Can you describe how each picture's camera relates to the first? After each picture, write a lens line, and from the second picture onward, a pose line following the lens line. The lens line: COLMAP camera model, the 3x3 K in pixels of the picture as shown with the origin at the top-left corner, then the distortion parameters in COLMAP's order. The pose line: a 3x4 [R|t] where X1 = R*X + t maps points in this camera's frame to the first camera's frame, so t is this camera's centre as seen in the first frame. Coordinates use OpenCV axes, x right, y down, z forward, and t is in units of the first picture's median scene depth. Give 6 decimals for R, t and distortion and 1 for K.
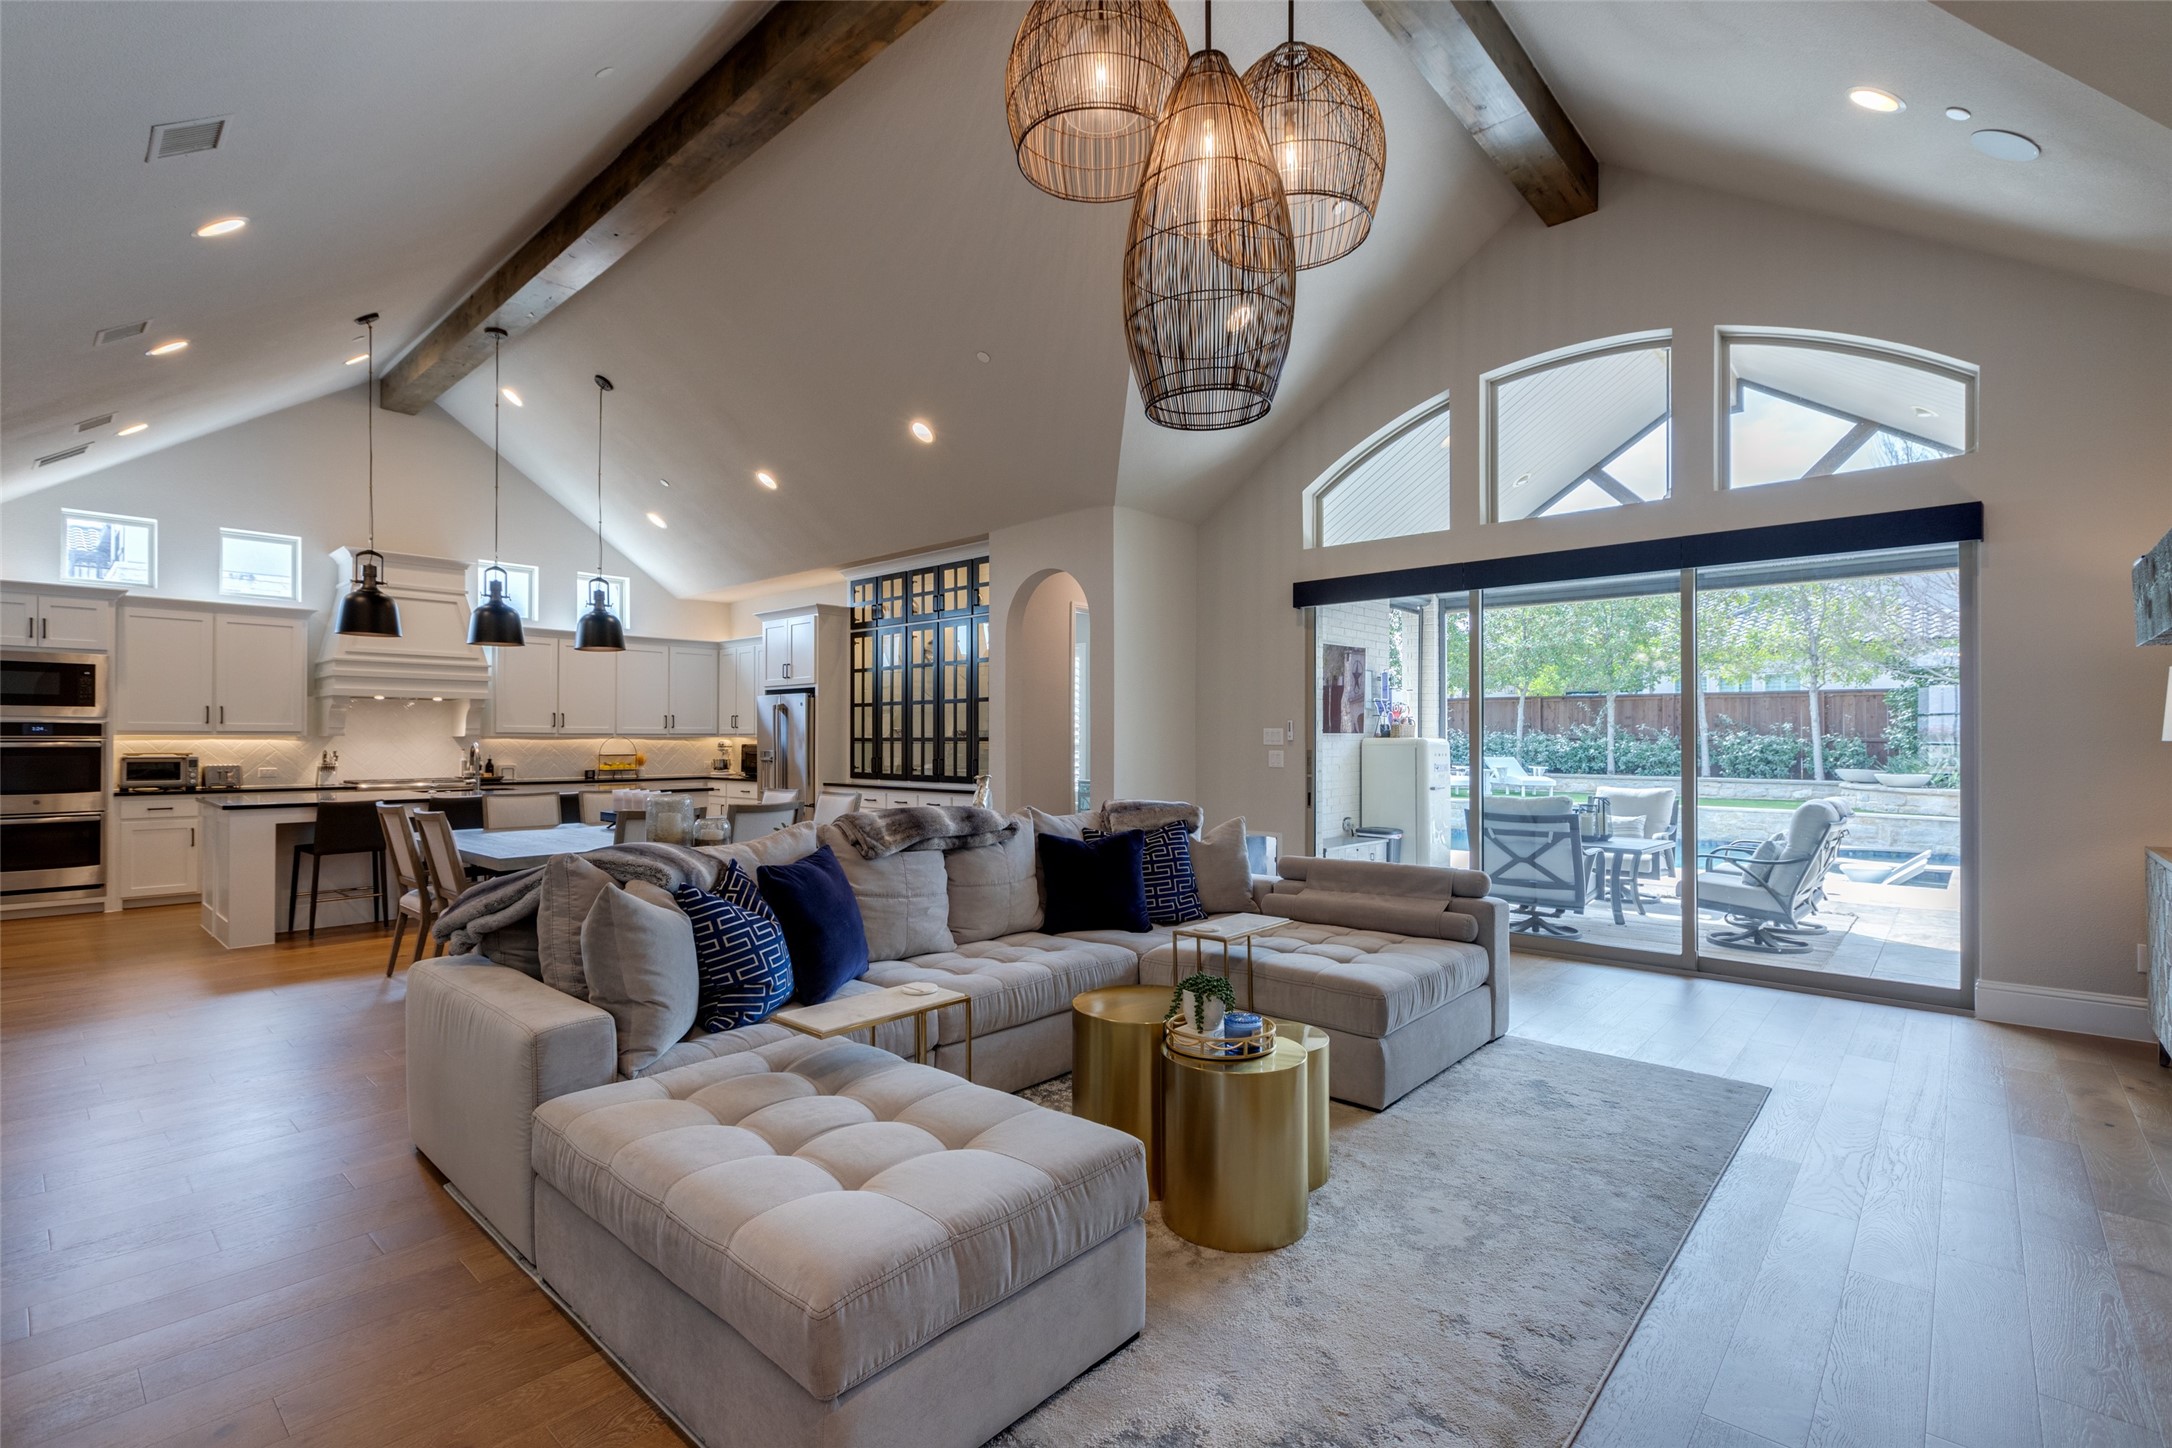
lens RADIAL K [[975.7, 0, 1081.4], [0, 975.7, 726.9], [0, 0, 1]] dist [-0.000917, -0.001243]
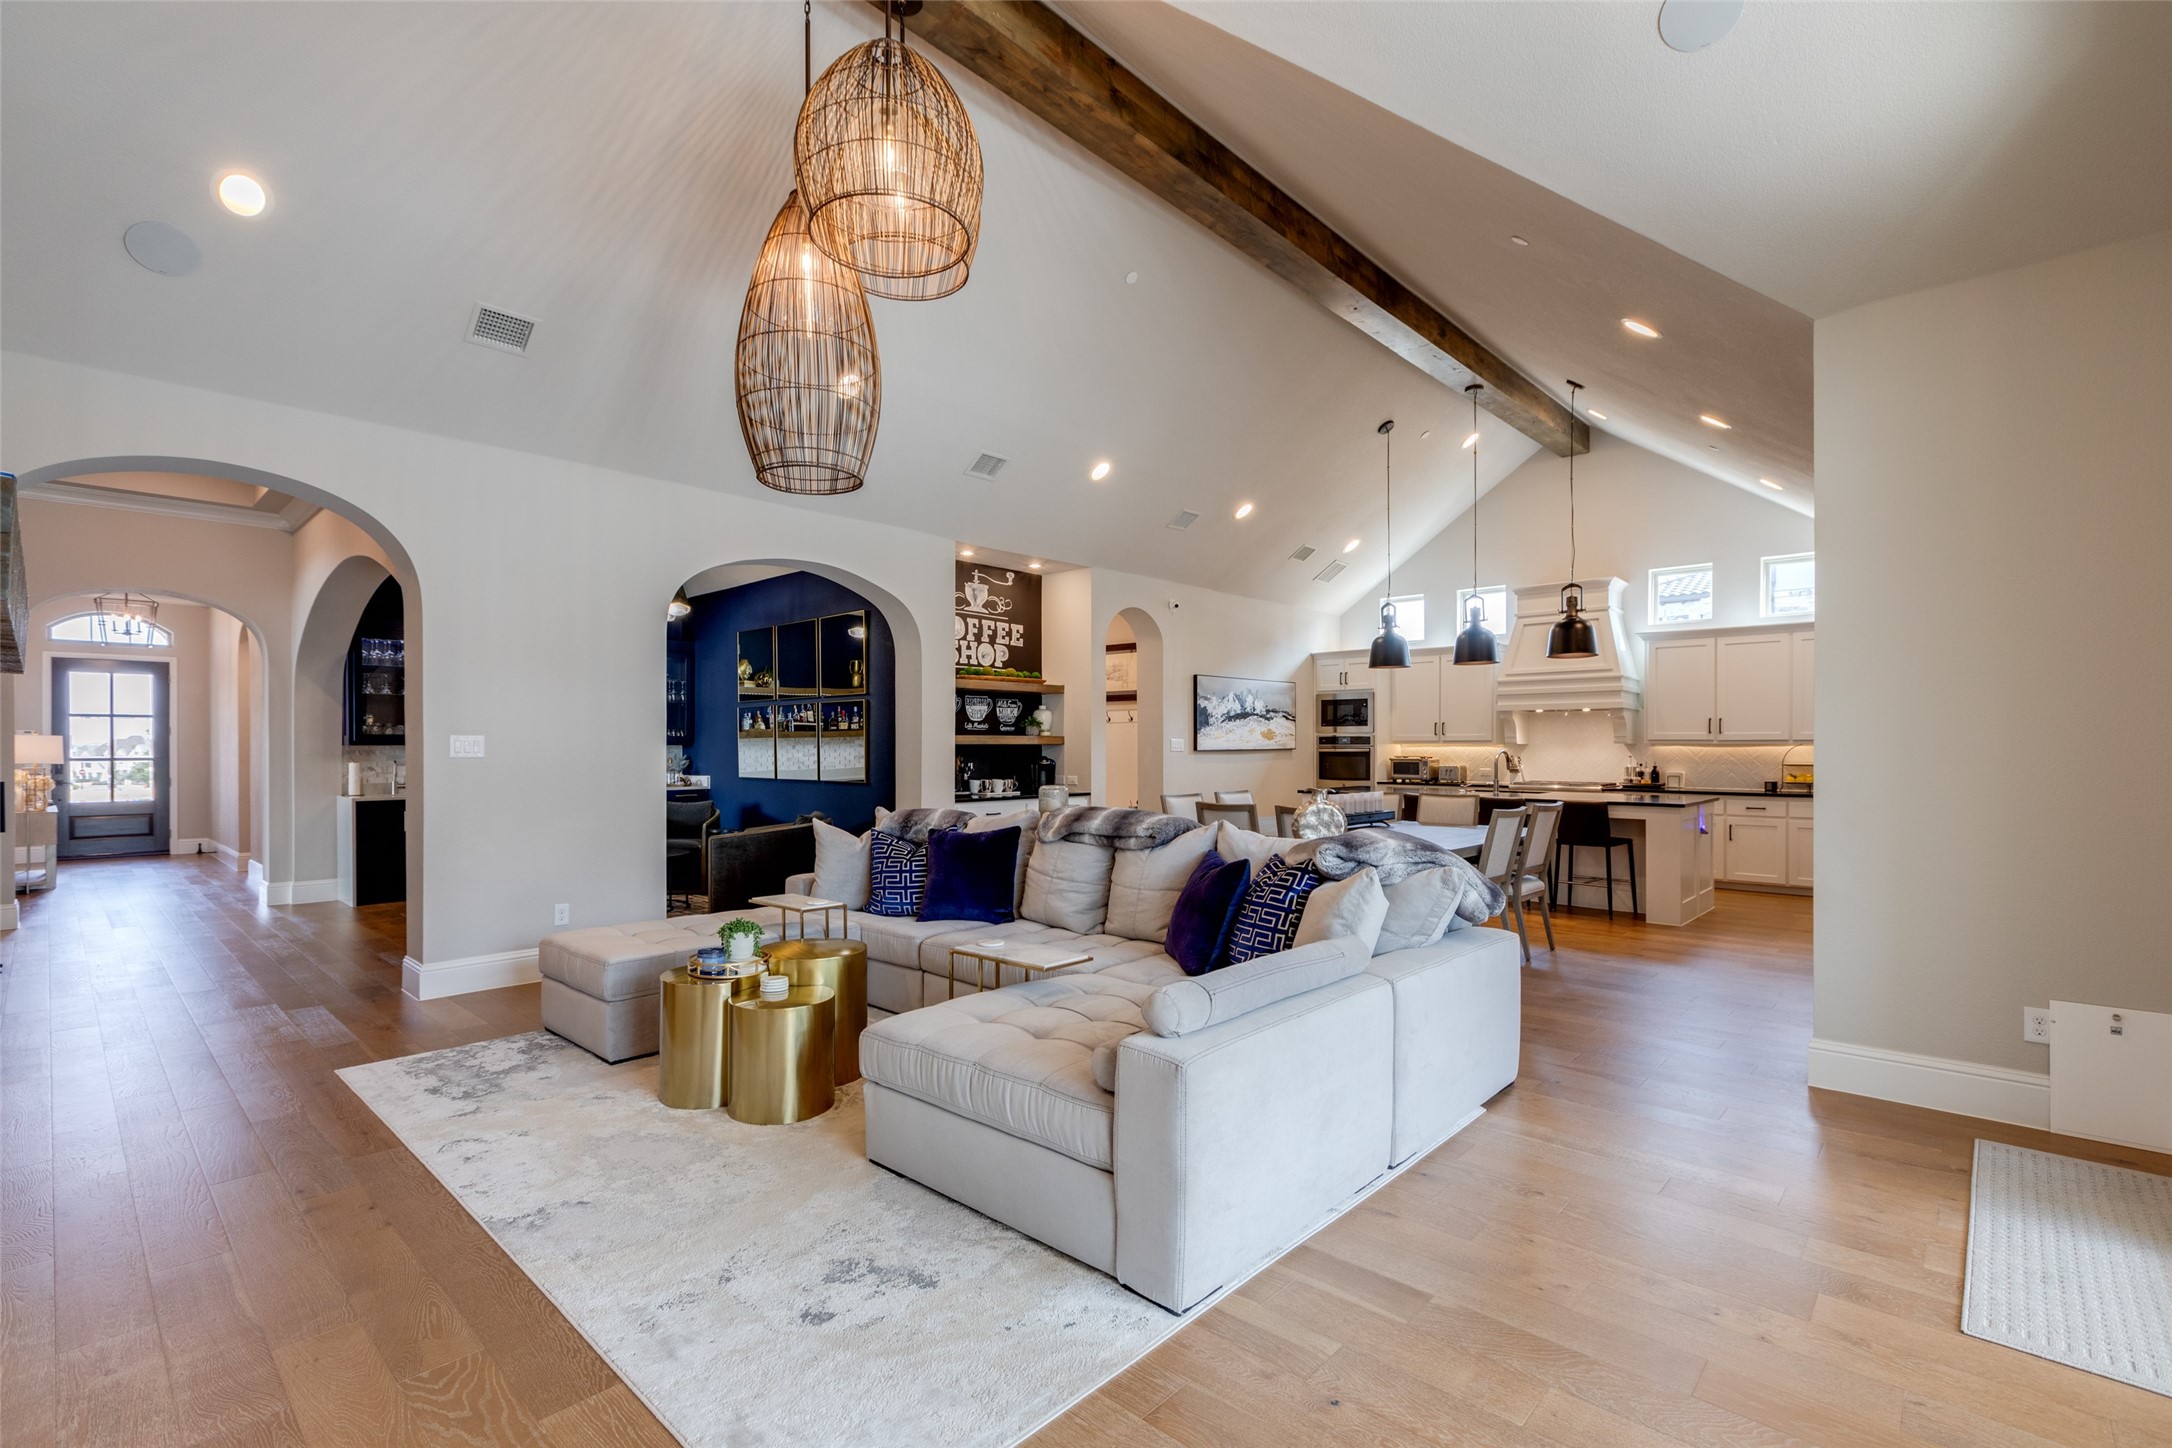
lens RADIAL K [[975.7, 0, 1071.4], [0, 975.7, 741.4], [0, 0, 1]] dist [-0.000917, -0.001243]
pose [[-0.020418, -0.005083, -0.999779, 0.481689], [0.012482, 0.999908, -0.005338, 0.006014], [0.999714, -0.012588, -0.020353, 0.482945]]
